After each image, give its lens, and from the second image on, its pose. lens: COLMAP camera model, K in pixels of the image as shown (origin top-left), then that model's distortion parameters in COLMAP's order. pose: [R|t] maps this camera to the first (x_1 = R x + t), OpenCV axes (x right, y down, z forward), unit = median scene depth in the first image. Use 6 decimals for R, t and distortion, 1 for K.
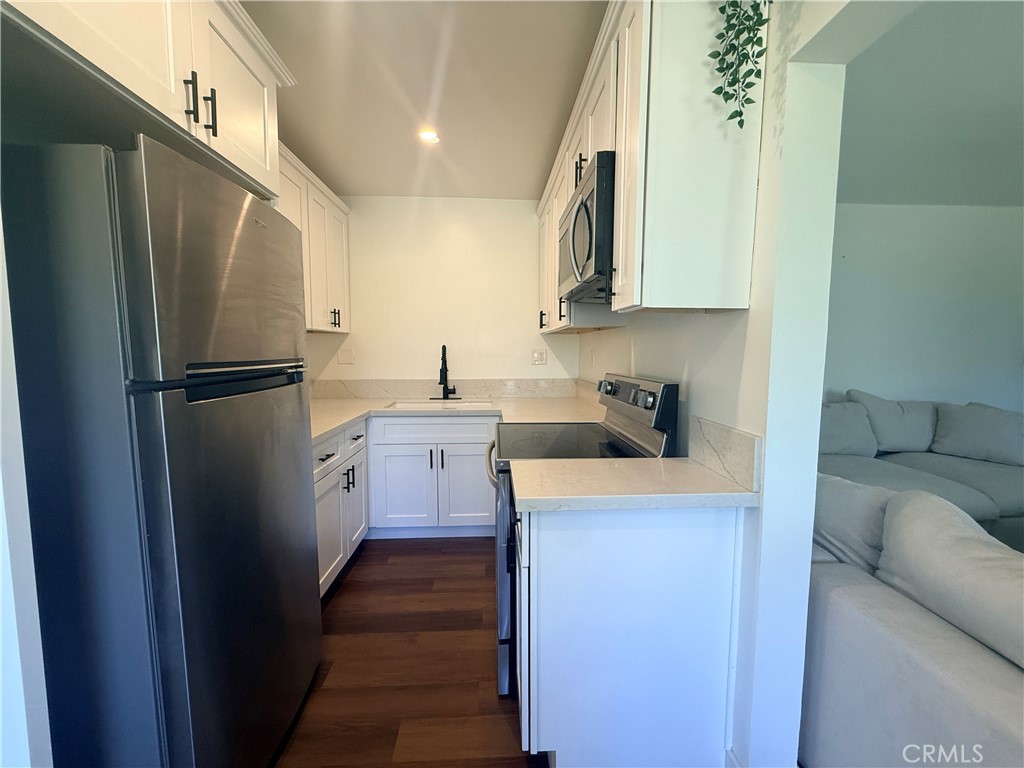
lens RADIAL K [[407.5, 0, 511.1], [0, 407.5, 385.0], [0, 0, 1]] dist [0.000661, -0.000032]
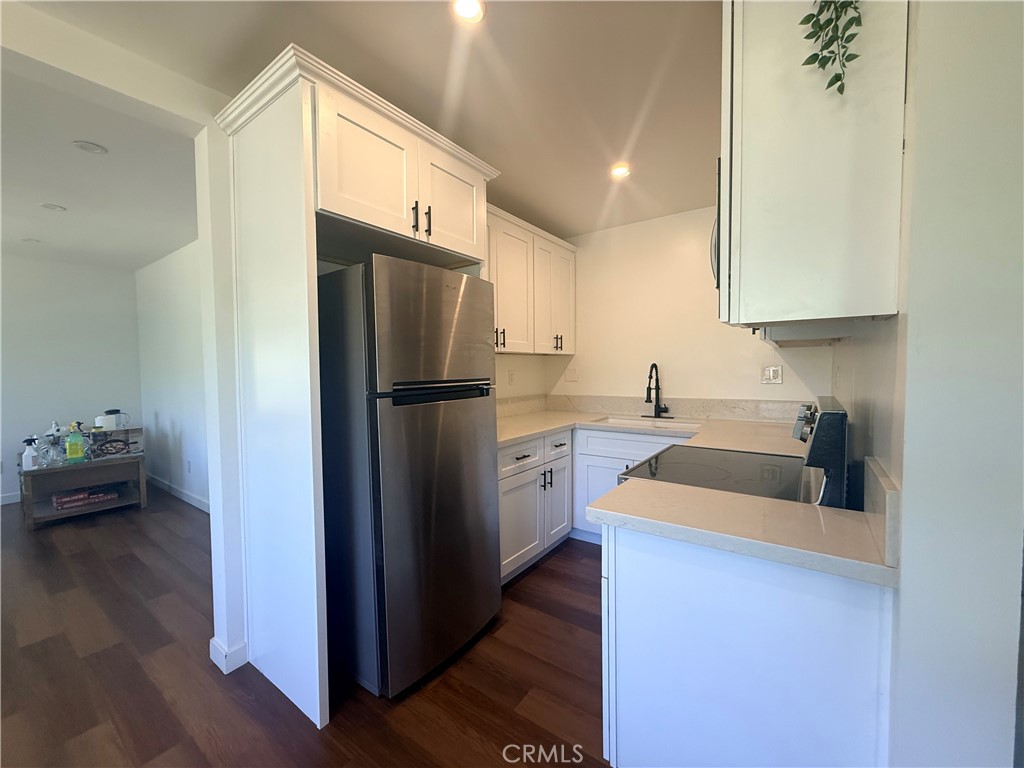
lens RADIAL K [[407.5, 0, 513.0], [0, 407.5, 385.7], [0, 0, 1]] dist [0.000661, -0.000032]
pose [[0.785293, 0.015431, -0.618932, 0.329066], [-0.038724, 0.998956, -0.024226, -0.009782], [0.617912, 0.042992, 0.785071, 0.001690]]
